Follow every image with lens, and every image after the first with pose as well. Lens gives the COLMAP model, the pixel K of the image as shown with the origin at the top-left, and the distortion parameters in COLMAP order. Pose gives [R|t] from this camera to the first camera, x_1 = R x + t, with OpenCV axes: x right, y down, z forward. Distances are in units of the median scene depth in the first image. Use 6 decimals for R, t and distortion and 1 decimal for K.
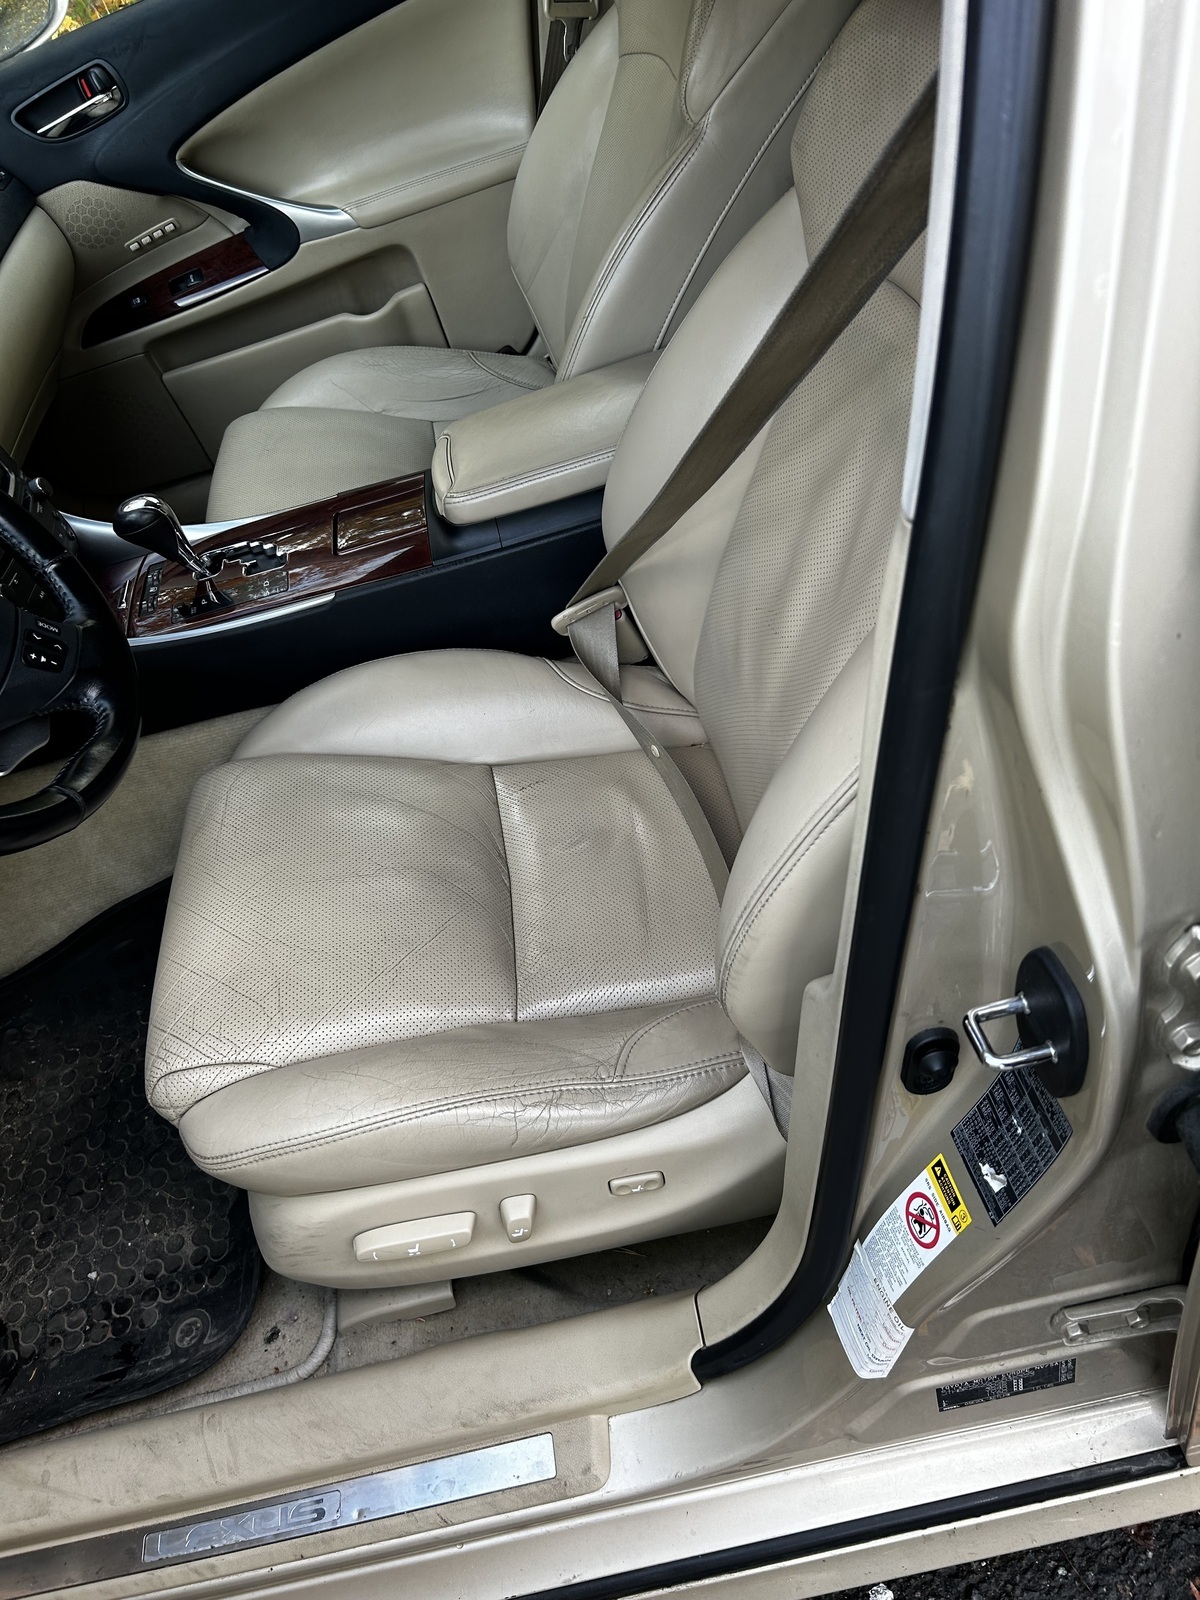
lens RADIAL K [[1213.9, 0, 598.6], [0, 1213.9, 797.1], [0, 0, 1]] dist [0.008438, -0.021686]
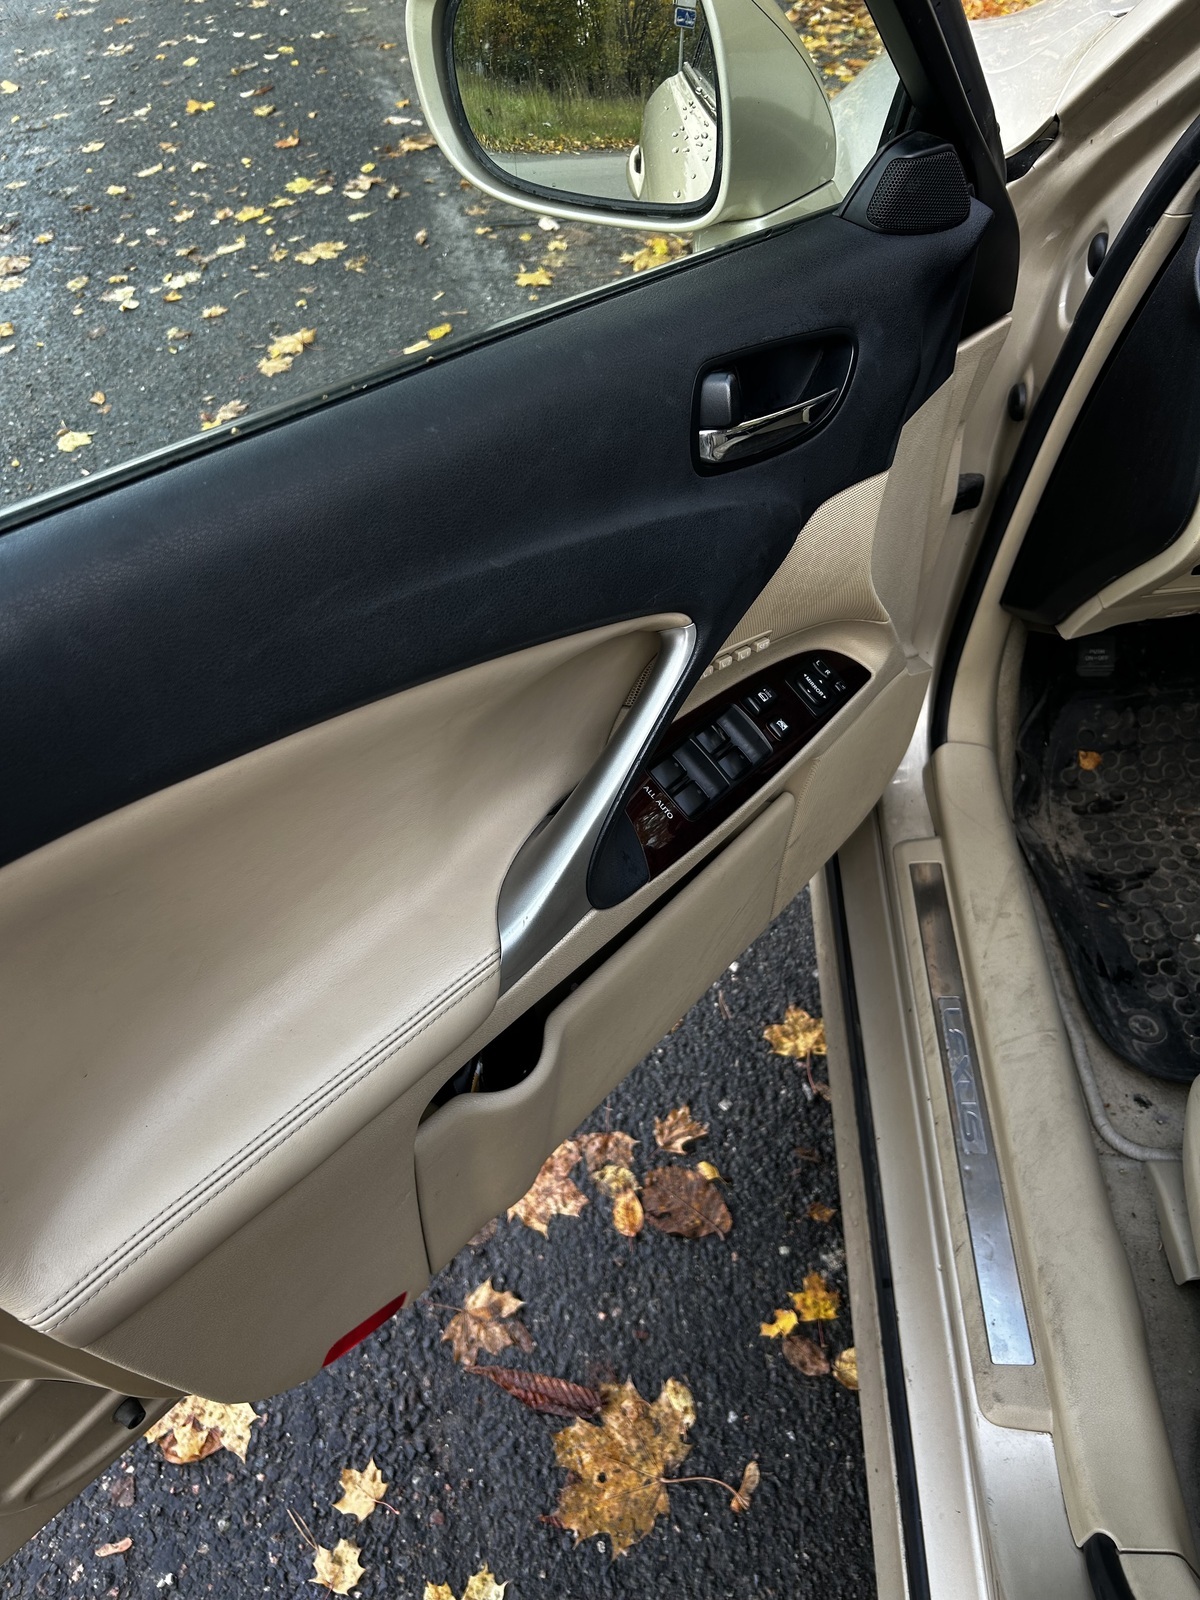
lens RADIAL K [[1213.9, 0, 600.2], [0, 1213.9, 802.0], [0, 0, 1]] dist [0.008438, -0.021686]
pose [[-0.176496, 0.845620, -0.503761, 0.123845], [-0.632283, 0.294837, 0.716442, -0.078083], [0.754365, 0.444969, 0.482634, 0.069500]]
